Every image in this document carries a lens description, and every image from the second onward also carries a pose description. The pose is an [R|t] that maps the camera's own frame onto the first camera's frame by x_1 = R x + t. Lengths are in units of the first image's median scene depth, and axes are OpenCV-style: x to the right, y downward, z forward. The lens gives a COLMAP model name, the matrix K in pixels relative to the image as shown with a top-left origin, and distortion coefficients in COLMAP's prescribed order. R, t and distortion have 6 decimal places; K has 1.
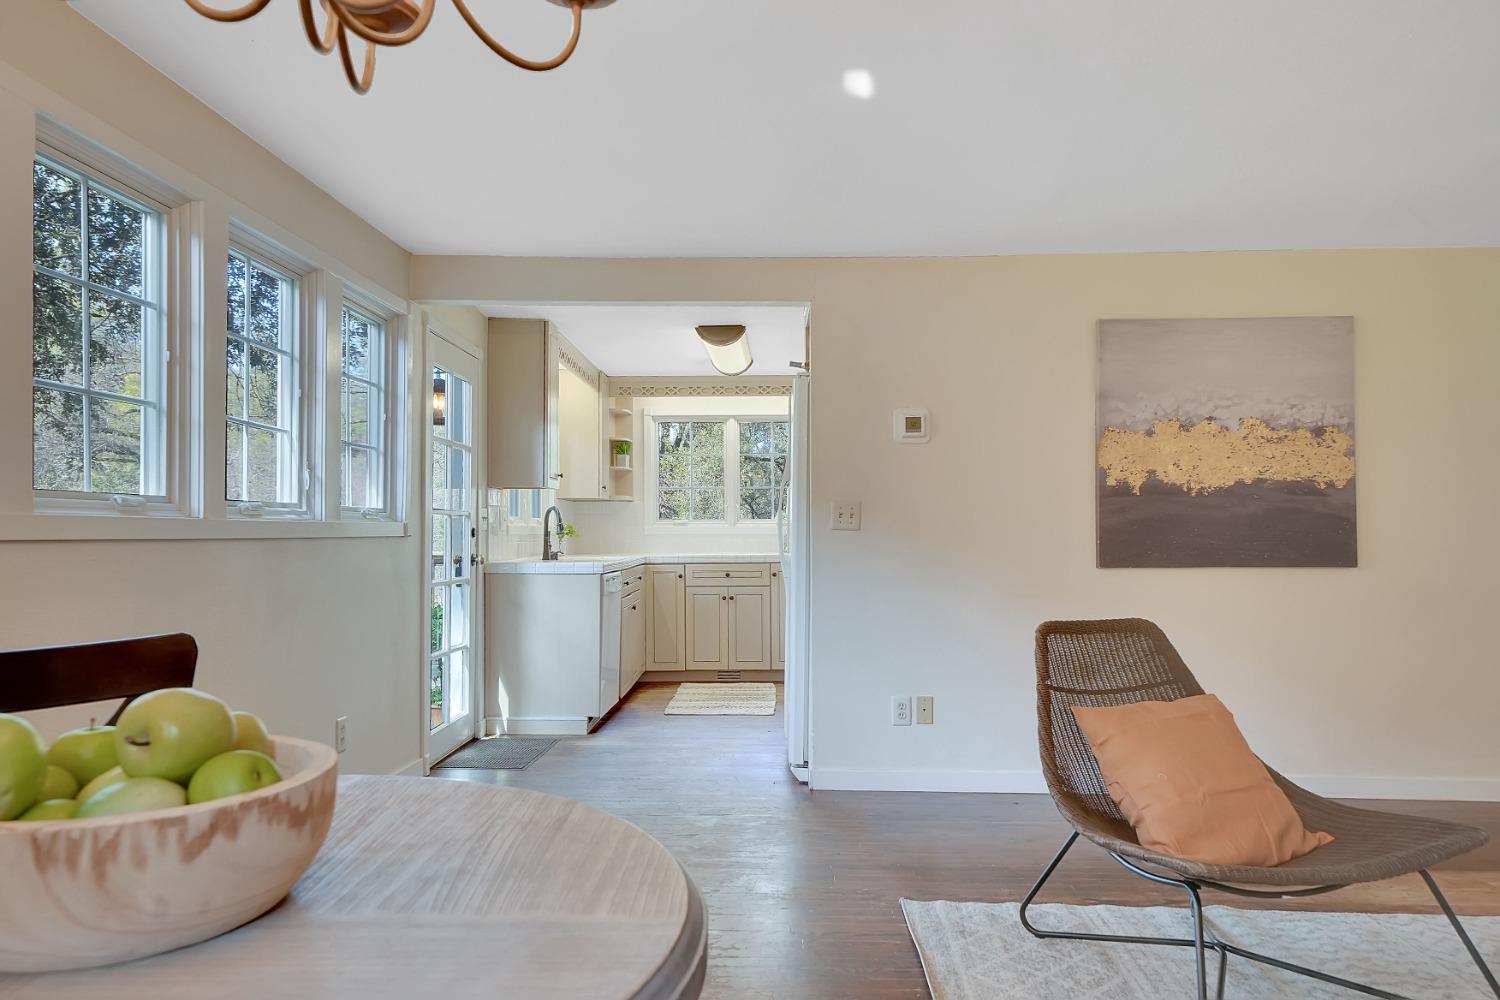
lens RADIAL K [[1032.5, 0, 740.8], [0, 1032.5, 521.8], [0, 0, 1]] dist [0.028880, 0.000262]
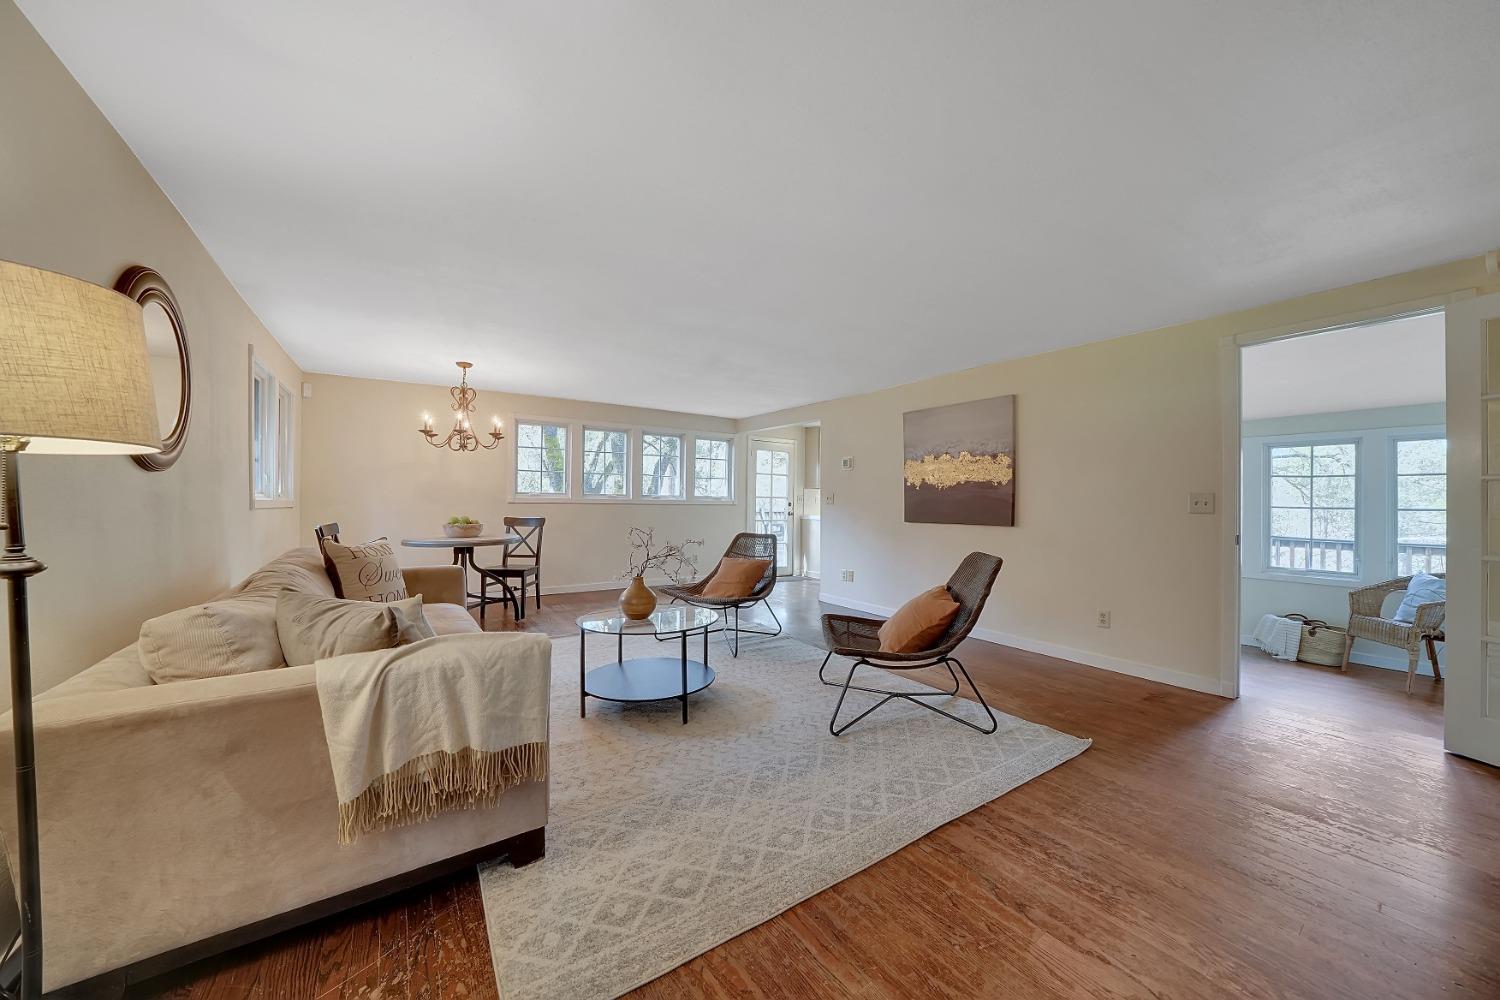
lens RADIAL K [[521.0, 0, 742.7], [0, 521.0, 500.2], [0, 0, 1]] dist [-0.019533, 0.000021]
pose [[0.583401, 0.003992, -0.812175, 1.065189], [-0.004170, 0.999989, 0.001920, -0.004118], [0.812174, 0.002267, 0.583411, 0.050803]]
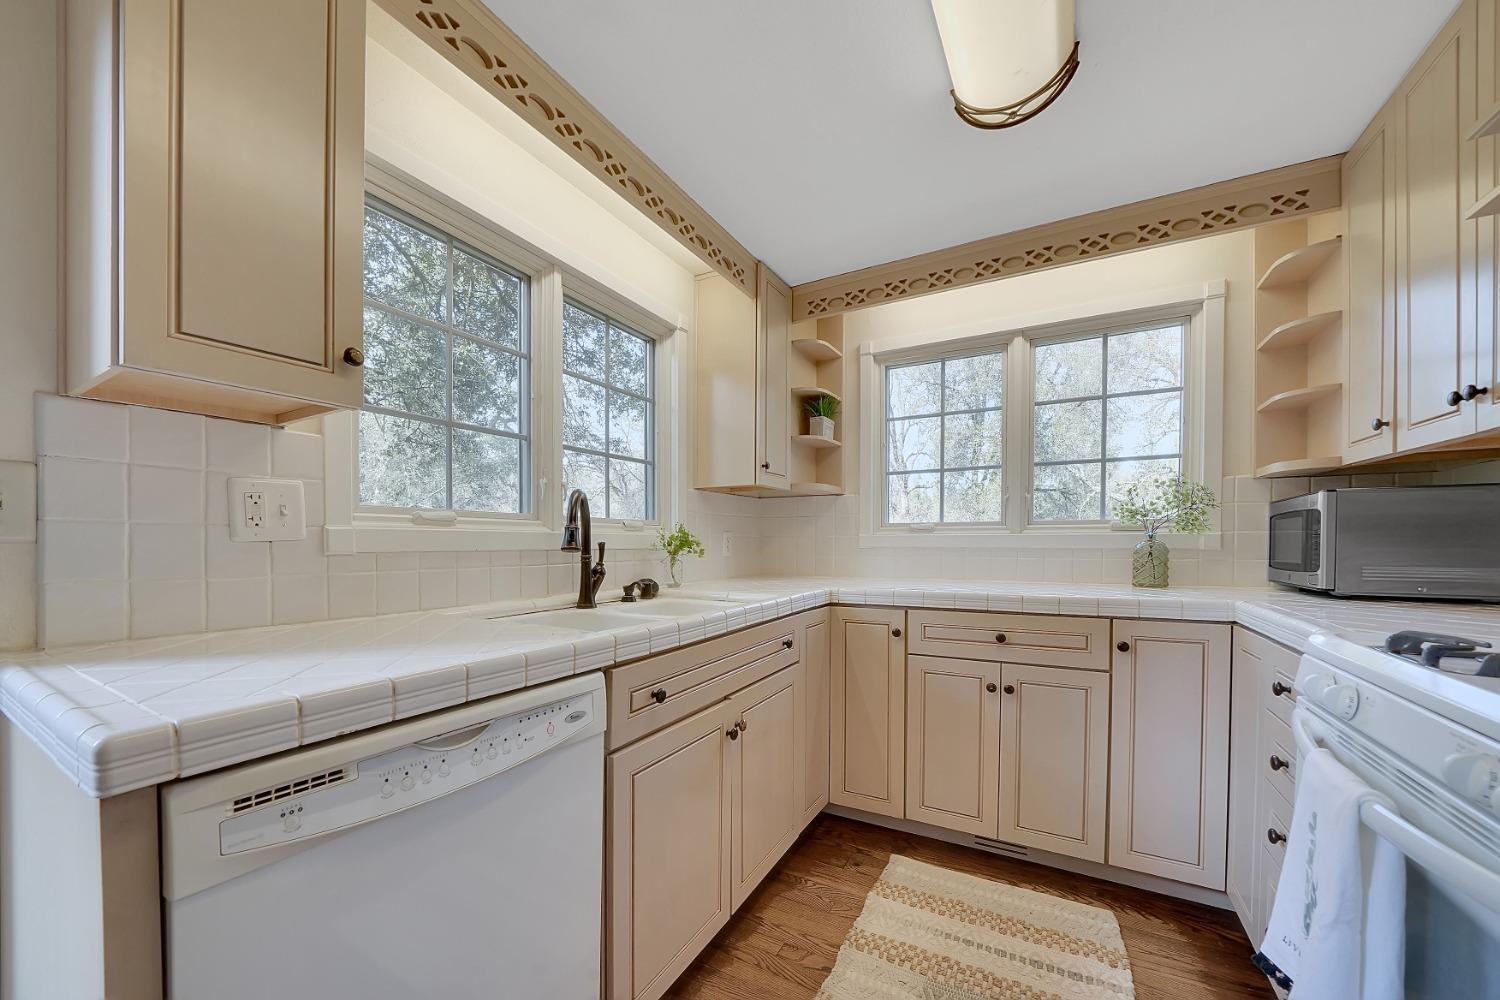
lens RADIAL K [[559.6, 0, 744.4], [0, 559.6, 549.6], [0, 0, 1]] dist [-0.021941, 0.000108]
pose [[0.882440, 0.006869, -0.470375, 0.004796], [0.004491, 0.999725, 0.023024, 0.010286], [0.470403, -0.022430, 0.882166, 1.251835]]
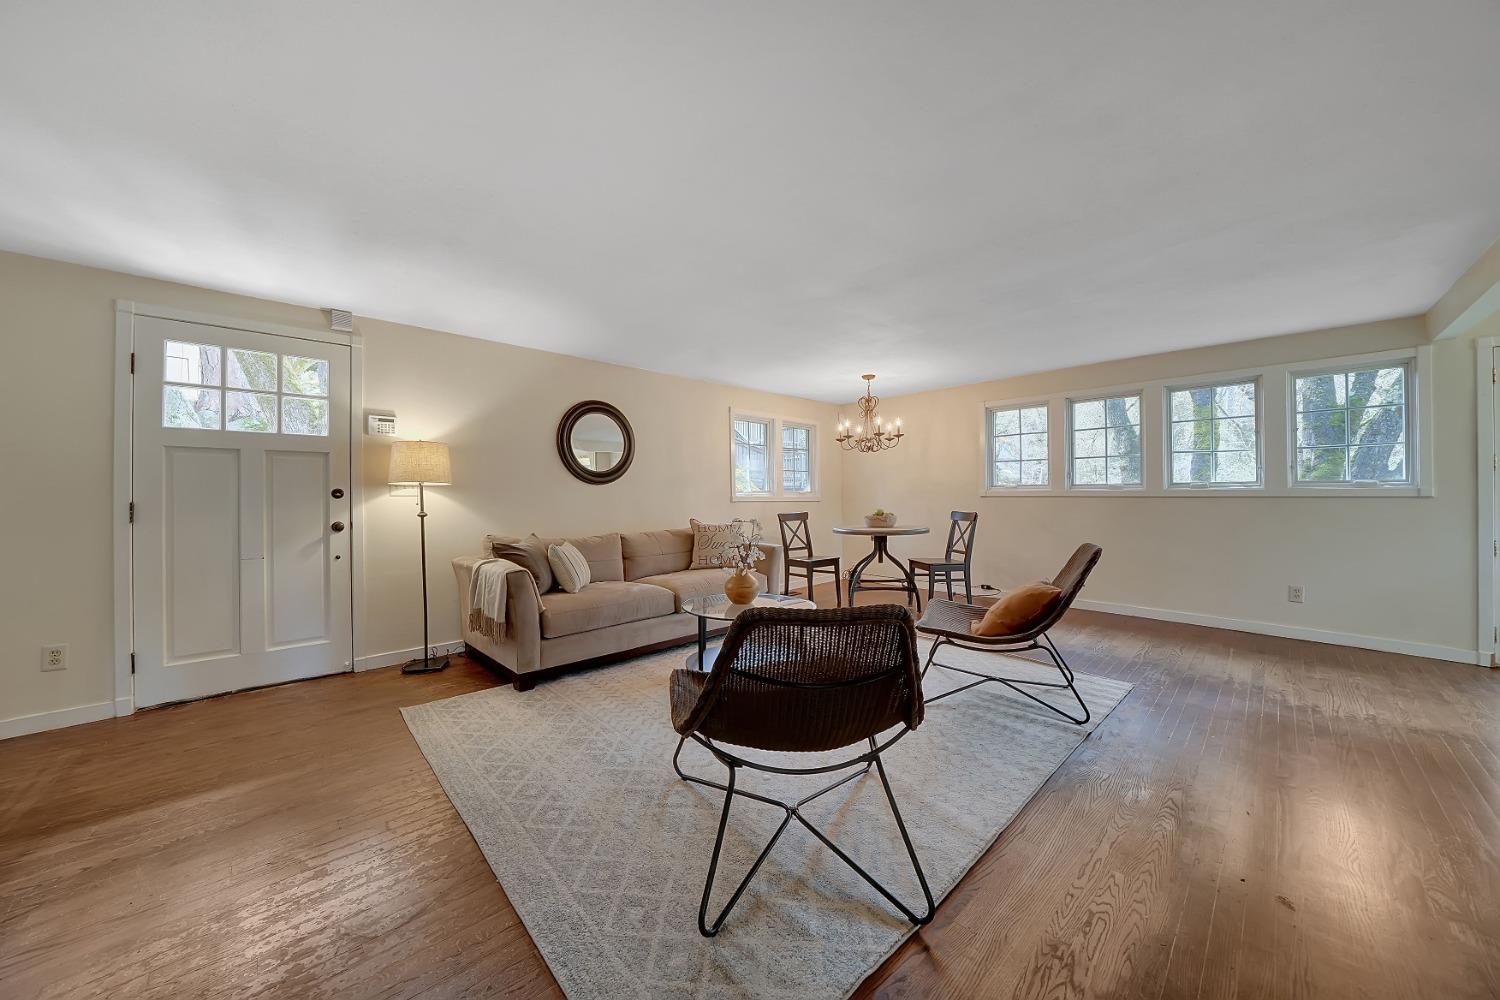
lens RADIAL K [[521.0, 0, 742.7], [0, 521.0, 500.2], [0, 0, 1]] dist [-0.019533, 0.000021]
pose [[-0.707767, 0.013487, -0.706317, 0.954287], [0.011866, 0.999904, 0.007203, 0.001434], [0.706346, -0.003283, -0.707859, 0.820152]]
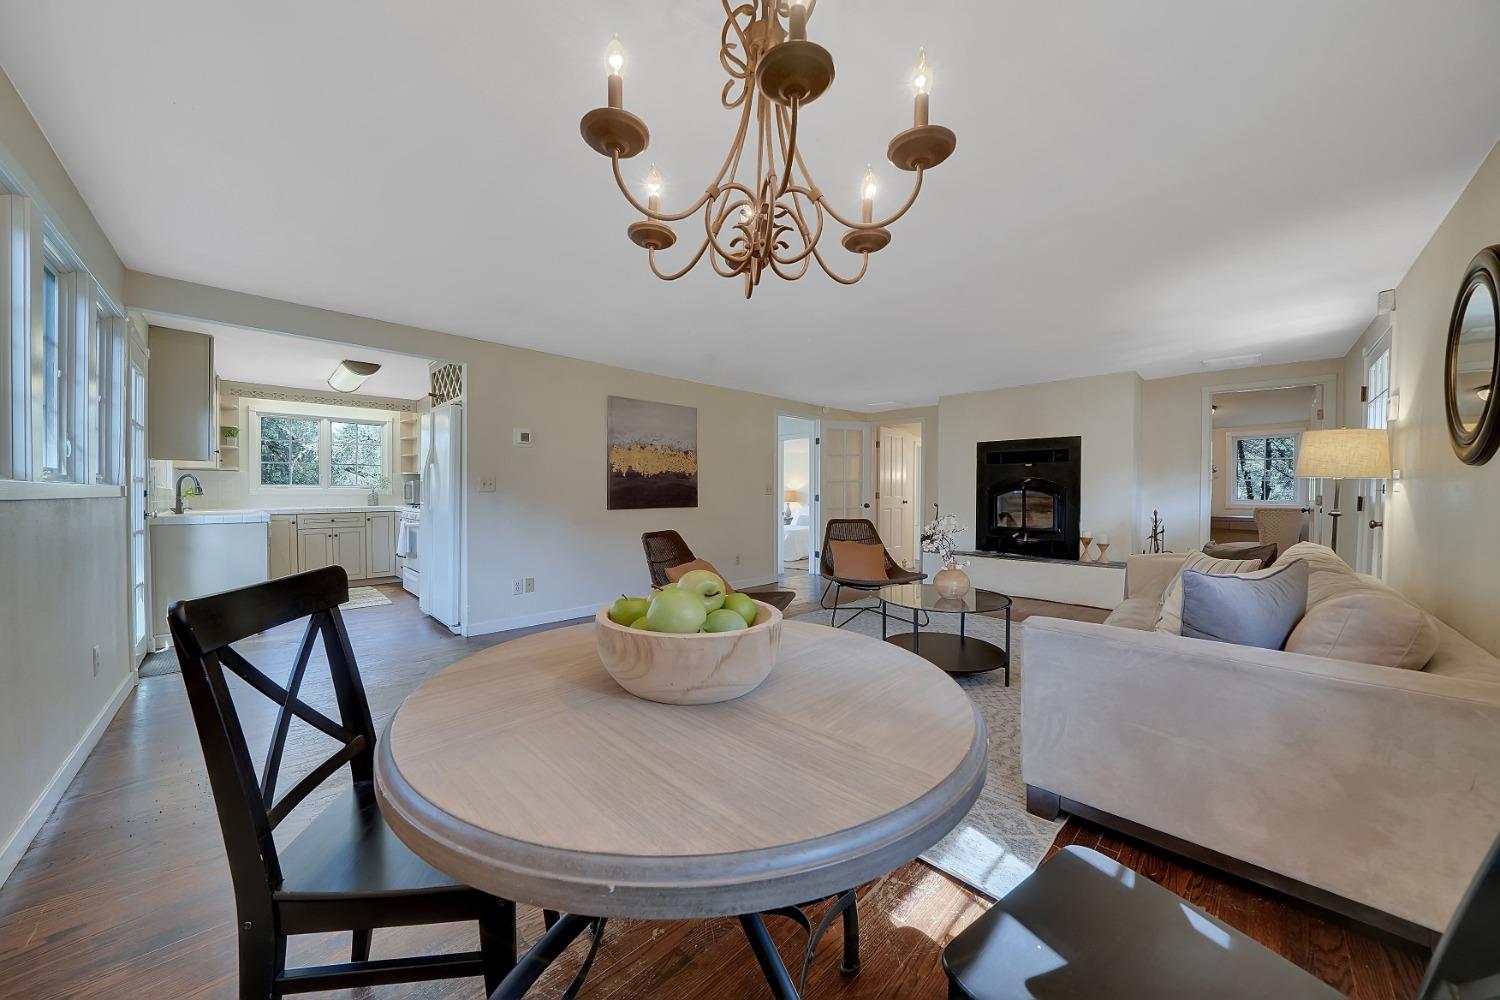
lens RADIAL K [[521.0, 0, 742.7], [0, 521.0, 500.2], [0, 0, 1]] dist [-0.019533, 0.000021]
pose [[0.687537, -0.009026, 0.726094, -0.257247], [-0.008010, 0.999768, 0.020013, 0.000431], [-0.726106, -0.019576, 0.687305, 0.043890]]
